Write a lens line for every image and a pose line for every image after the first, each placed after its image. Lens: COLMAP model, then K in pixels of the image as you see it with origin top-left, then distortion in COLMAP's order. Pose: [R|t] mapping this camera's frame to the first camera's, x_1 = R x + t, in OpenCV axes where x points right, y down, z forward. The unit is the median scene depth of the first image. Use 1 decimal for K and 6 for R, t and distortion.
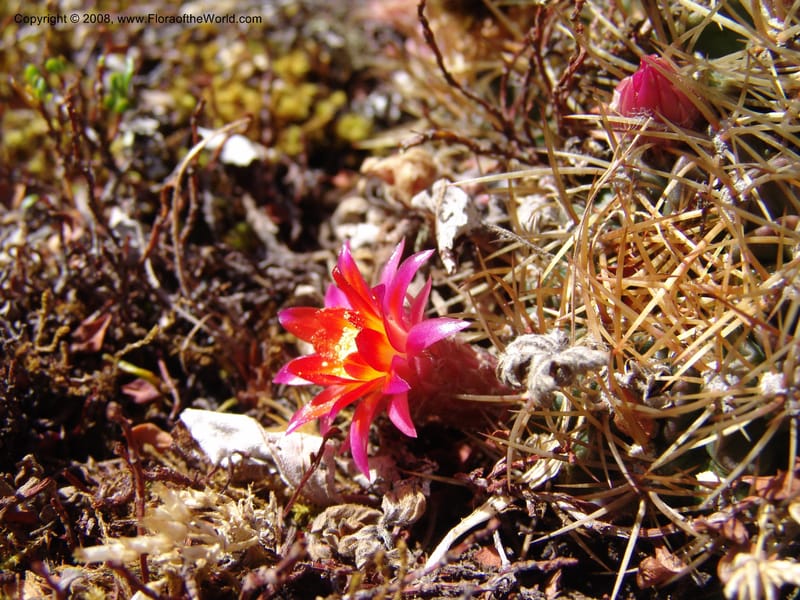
lens RADIAL K [[1127.6, 0, 400.0], [0, 1127.6, 300.0], [0, 0, 1]] dist [-0.055246, 0.034993]
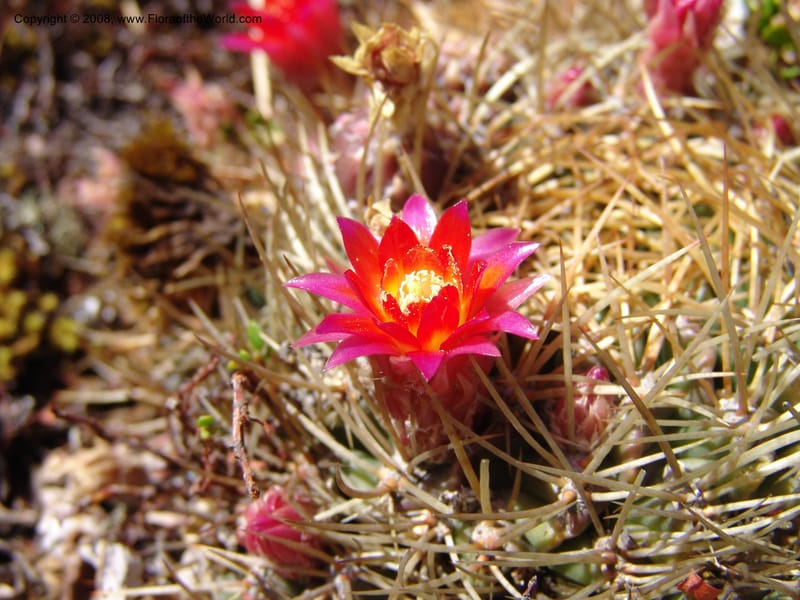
lens RADIAL K [[1127.6, 0, 400.0], [0, 1127.6, 300.0], [0, 0, 1]] dist [-0.055246, 0.034993]
pose [[0.994442, -0.056517, 0.088829, 0.164762], [0.037590, 0.978691, 0.201869, -0.380969], [-0.098345, -0.197408, 0.975376, 0.038019]]
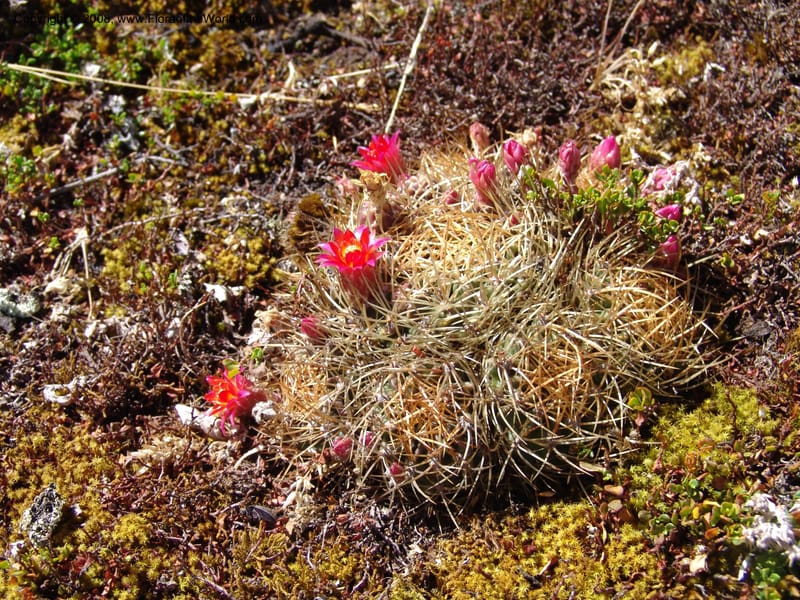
lens RADIAL K [[1127.6, 0, 400.0], [0, 1127.6, 300.0], [0, 0, 1]] dist [-0.055246, 0.034993]
pose [[0.978796, 0.082215, -0.187614, 0.685241], [-0.055512, 0.988108, 0.143392, -0.471433], [0.197172, -0.129936, 0.971720, -1.308743]]
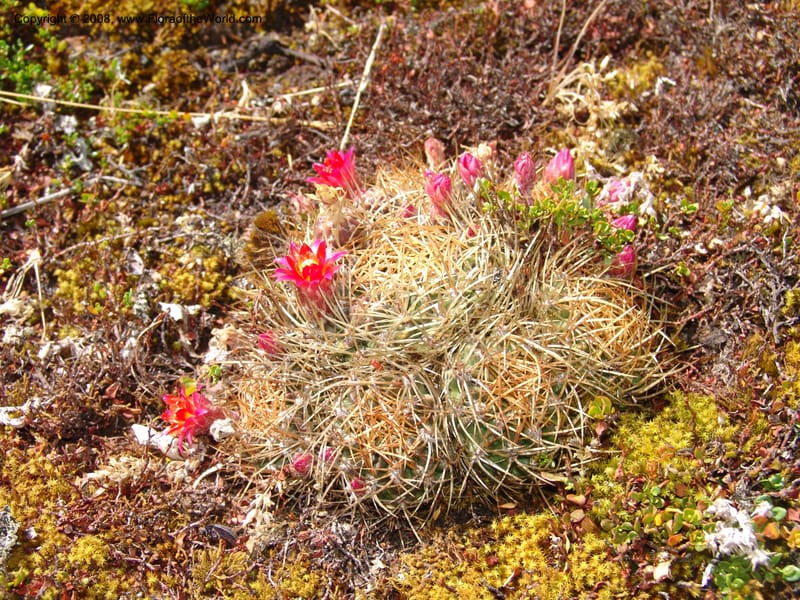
lens RADIAL K [[1127.6, 0, 400.0], [0, 1127.6, 300.0], [0, 0, 1]] dist [-0.055246, 0.034993]
pose [[0.986506, 0.061001, -0.151938, 0.683968], [-0.043407, 0.992237, 0.116536, -0.443235], [0.157867, -0.108368, 0.981496, -1.303147]]
